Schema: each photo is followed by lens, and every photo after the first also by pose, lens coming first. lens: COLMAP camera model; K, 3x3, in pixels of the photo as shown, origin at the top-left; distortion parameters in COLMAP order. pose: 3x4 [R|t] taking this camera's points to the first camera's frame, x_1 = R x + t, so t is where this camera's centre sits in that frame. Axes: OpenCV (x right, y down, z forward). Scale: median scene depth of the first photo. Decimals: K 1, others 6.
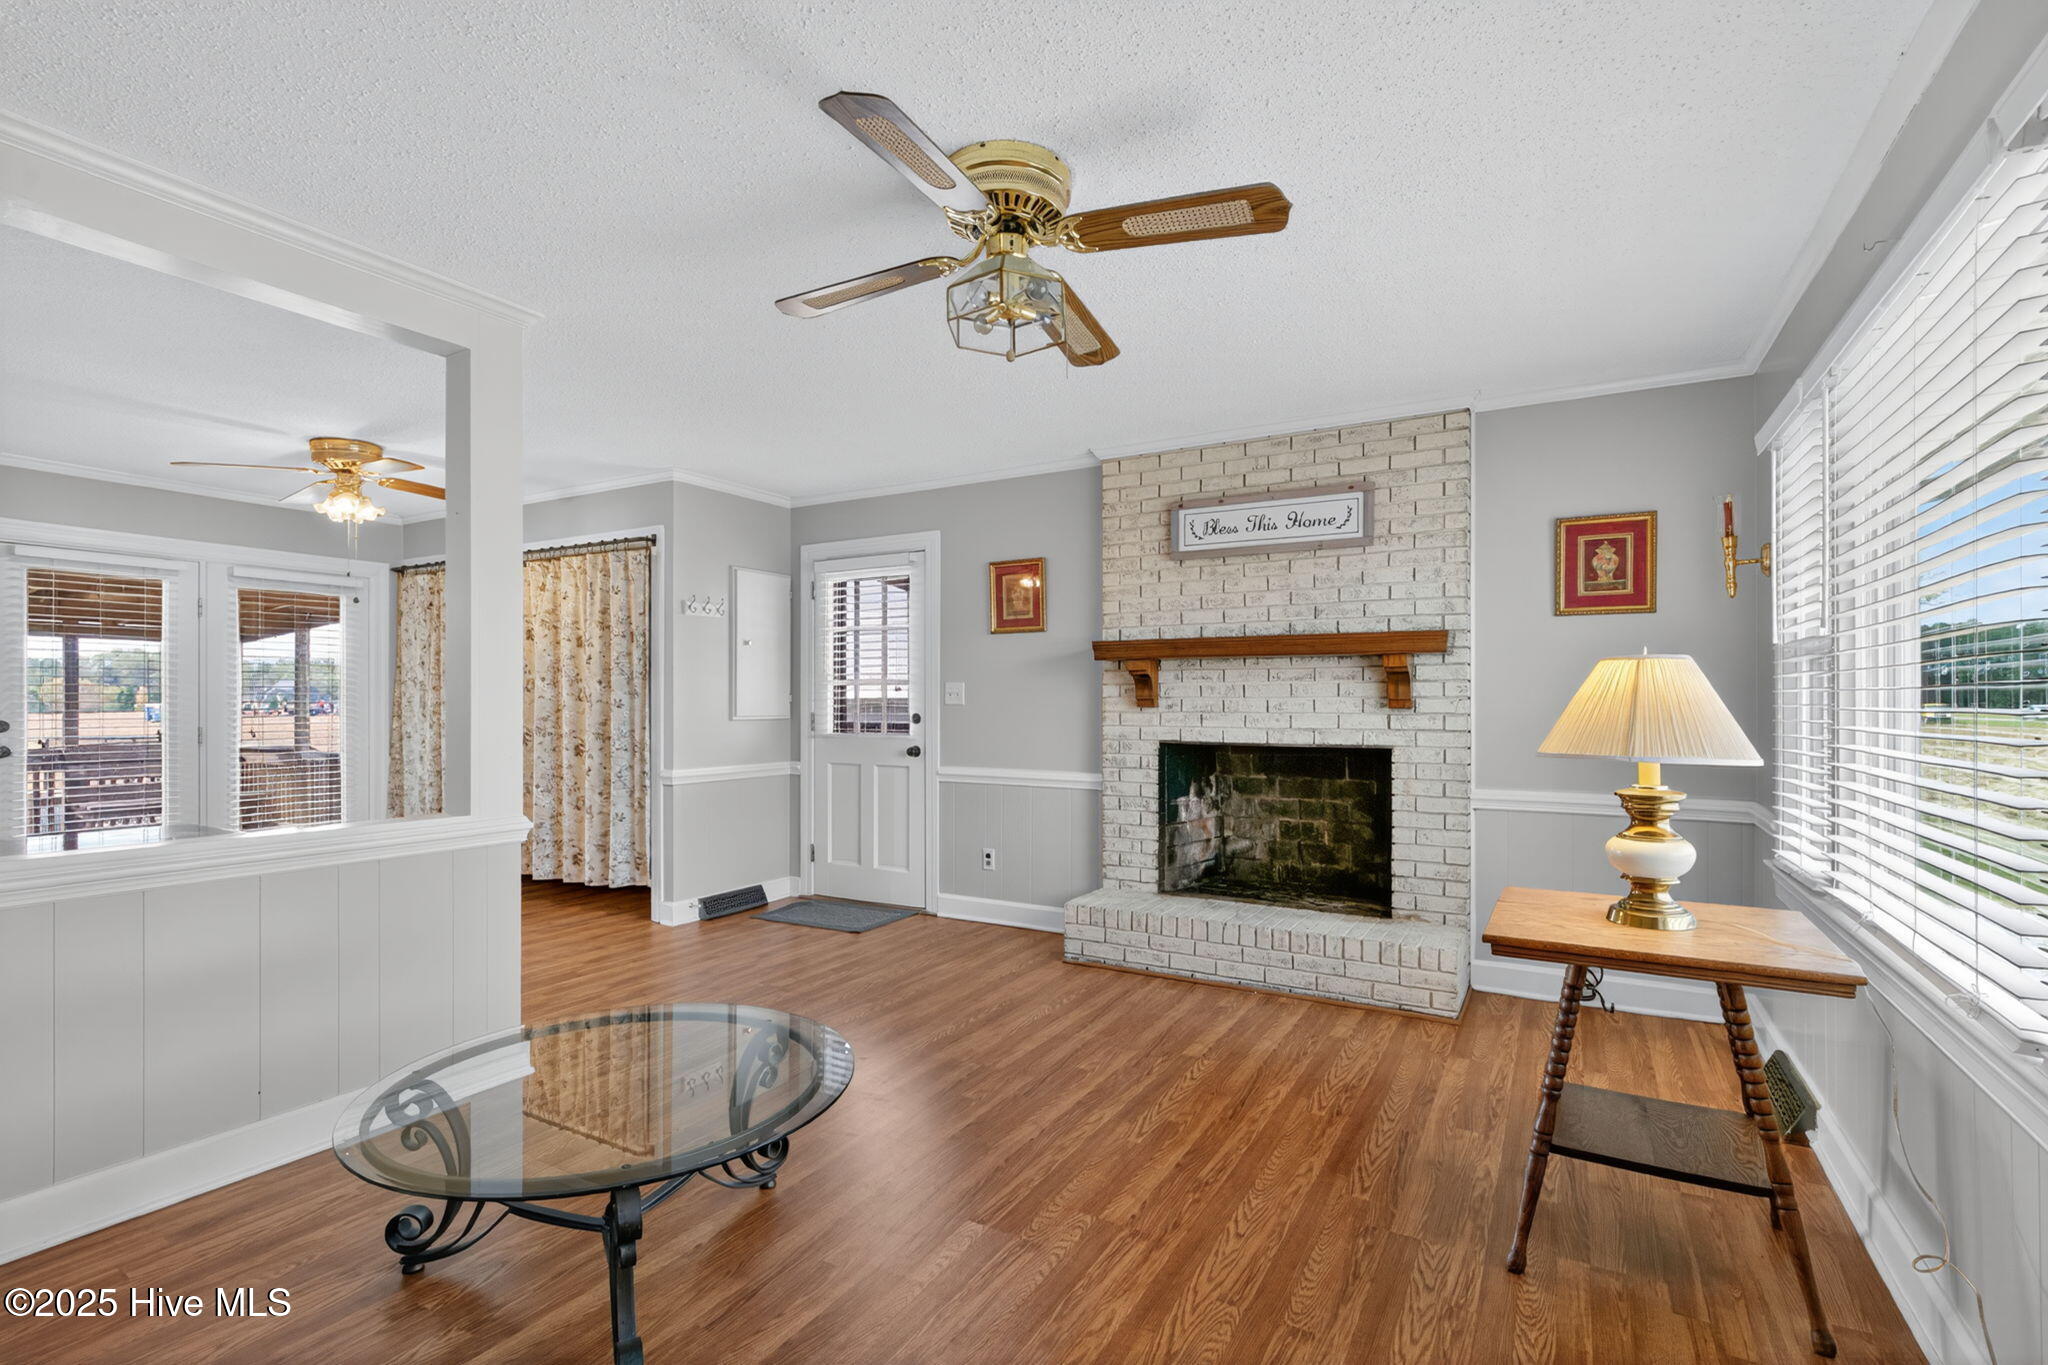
lens RADIAL K [[953.4, 0, 1025.1], [0, 953.4, 689.8], [0, 0, 1]] dist [0.001264, 0.000409]
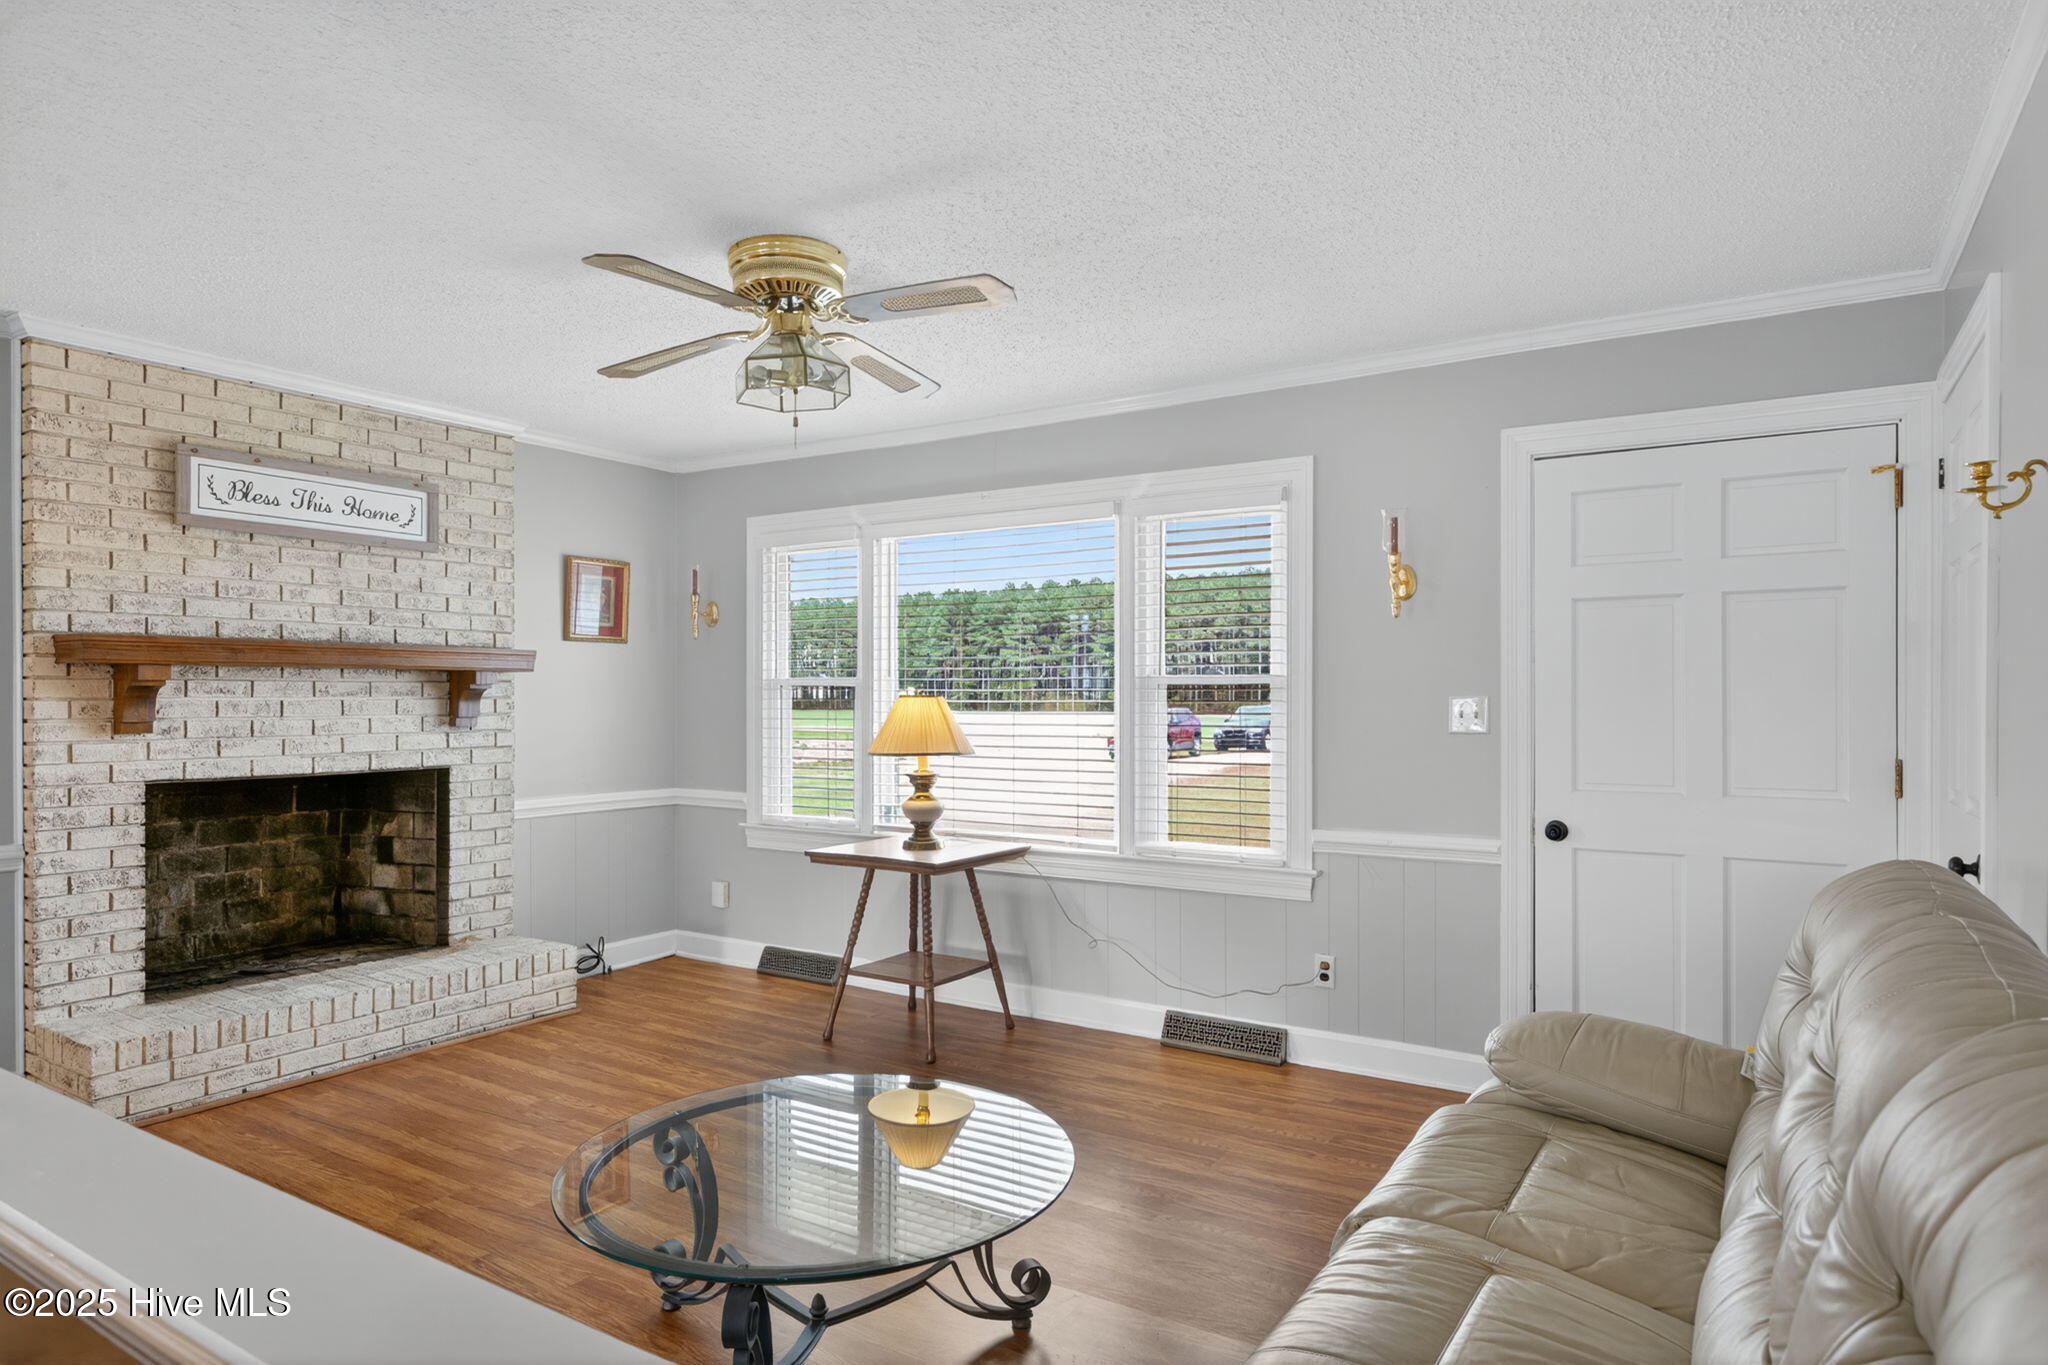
lens RADIAL K [[1149.7, 0, 1024.0], [0, 1149.7, 682.5], [0, 0, 1]] dist [0.004980, 0.002443]
pose [[0.050761, 0.011672, 0.998643, -0.698745], [-0.010451, 0.999883, -0.011155, -0.016416], [-0.998656, -0.009871, 0.050877, 0.346608]]
